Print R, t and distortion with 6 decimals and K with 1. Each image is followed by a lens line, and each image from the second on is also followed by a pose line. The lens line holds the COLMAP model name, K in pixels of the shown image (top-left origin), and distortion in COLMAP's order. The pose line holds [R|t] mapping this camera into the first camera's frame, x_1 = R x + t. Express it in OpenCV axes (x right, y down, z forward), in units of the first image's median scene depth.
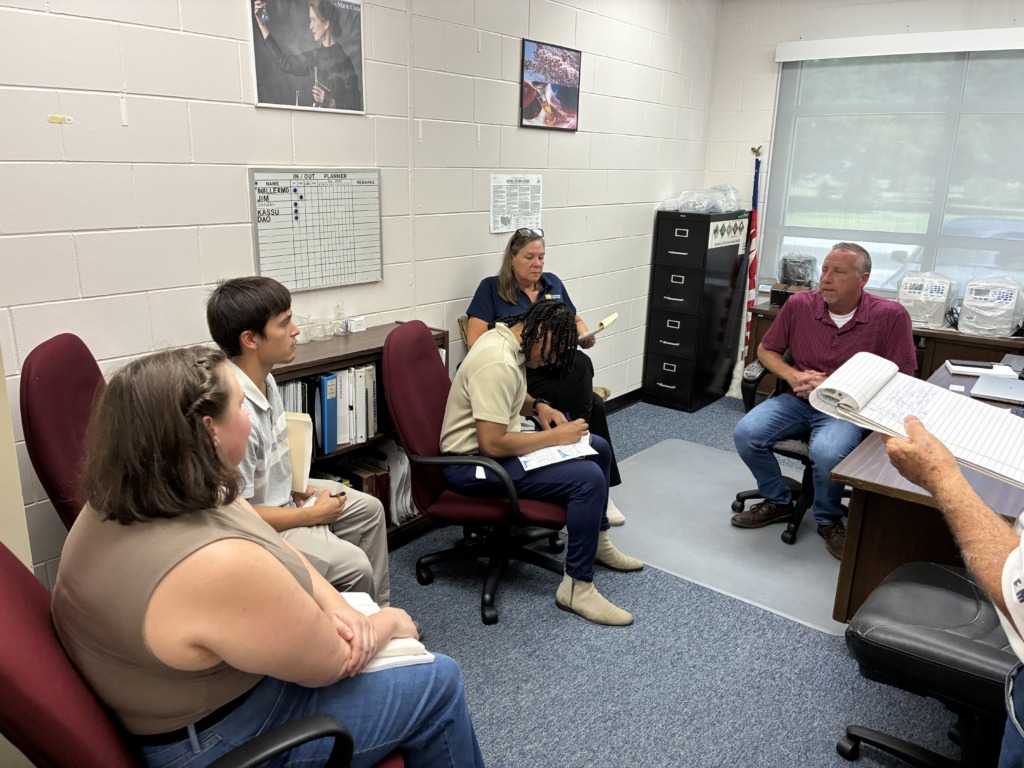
lens RADIAL K [[780.6, 0, 511.1], [0, 780.6, 379.7], [0, 0, 1]] dist [0.013734, -0.005534]
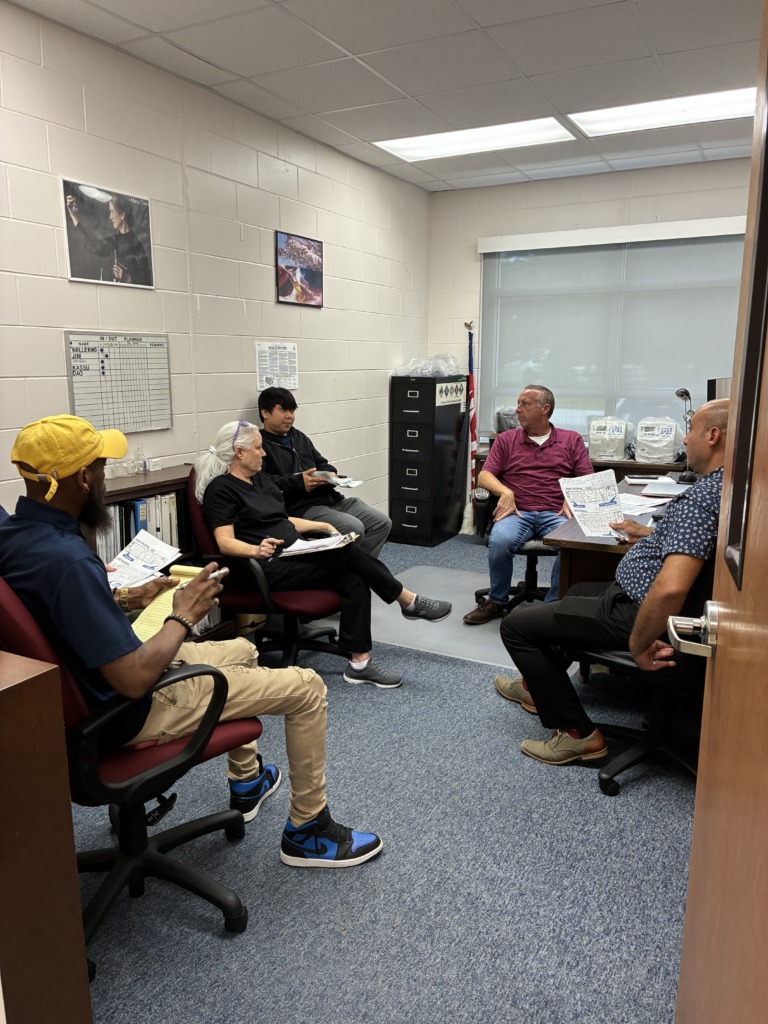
lens RADIAL K [[780.6, 0, 374.8], [0, 780.6, 515.5], [0, 0, 1]] dist [0.013734, -0.005534]
pose [[0.983614, -0.057068, 0.171014, -0.064824], [0.069564, 0.995258, -0.067988, 0.091410], [-0.166324, 0.078771, 0.982920, -0.170815]]
